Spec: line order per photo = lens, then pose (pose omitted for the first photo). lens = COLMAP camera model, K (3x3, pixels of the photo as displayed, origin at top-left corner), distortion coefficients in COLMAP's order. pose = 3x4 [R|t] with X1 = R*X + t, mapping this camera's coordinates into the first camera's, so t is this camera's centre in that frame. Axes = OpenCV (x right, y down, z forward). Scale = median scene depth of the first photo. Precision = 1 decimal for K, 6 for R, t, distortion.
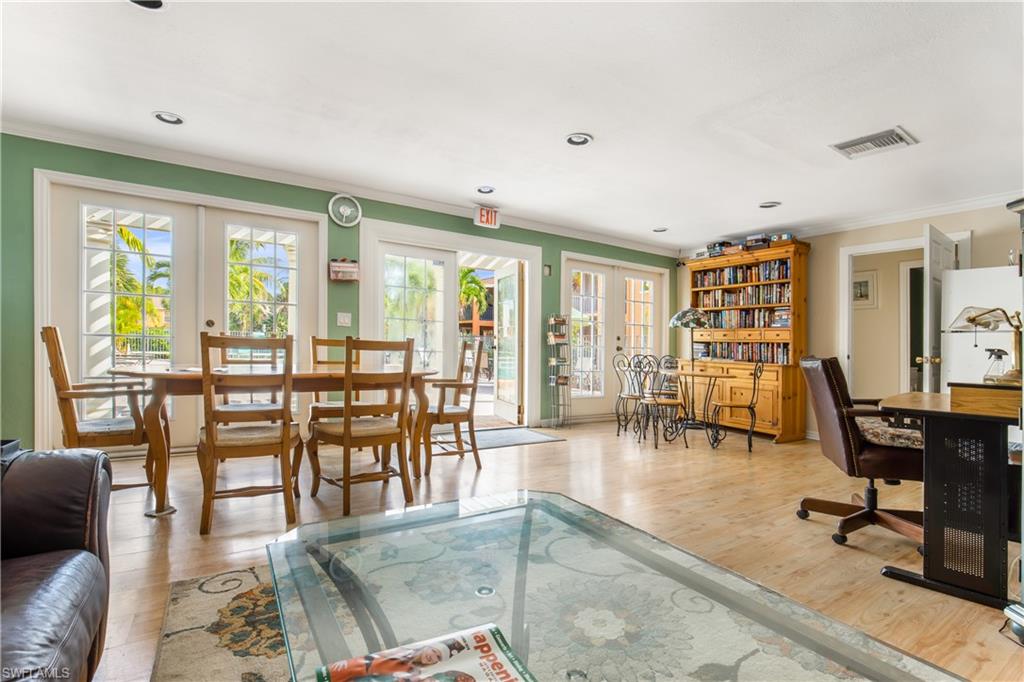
lens RADIAL K [[475.2, 0, 509.6], [0, 475.2, 340.1], [0, 0, 1]] dist [-0.026700, 0.002268]
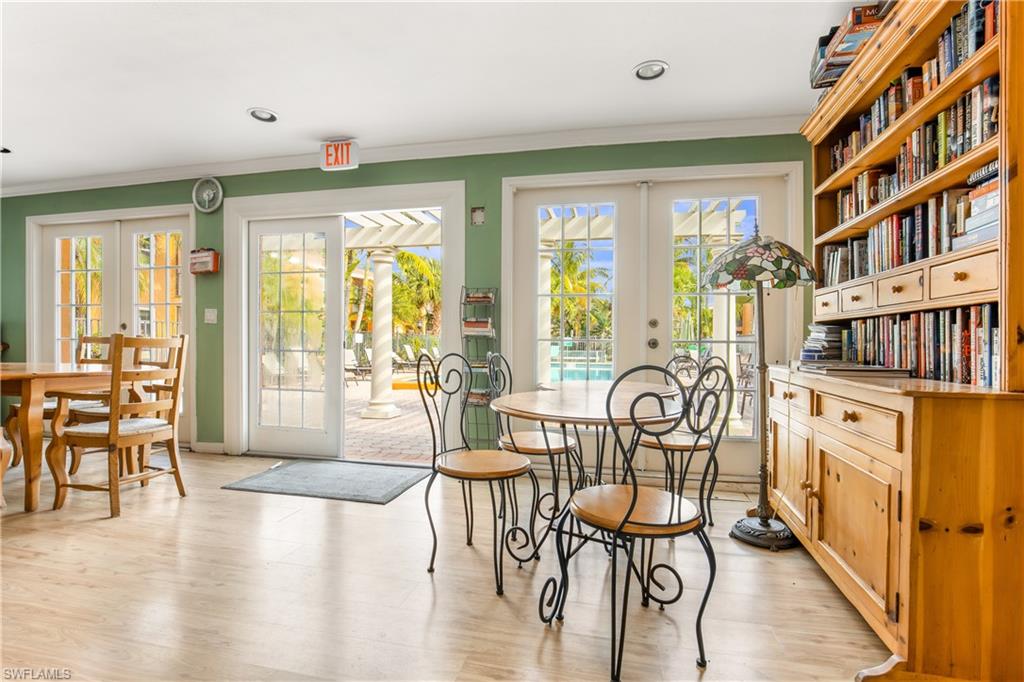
lens RADIAL K [[475.2, 0, 515.8], [0, 475.2, 348.9], [0, 0, 1]] dist [-0.026700, 0.002268]
pose [[0.712138, -0.013952, -0.701901, 0.619437], [0.018130, 0.999835, -0.001480, 0.027797], [0.701805, -0.011672, 0.712273, 0.693928]]
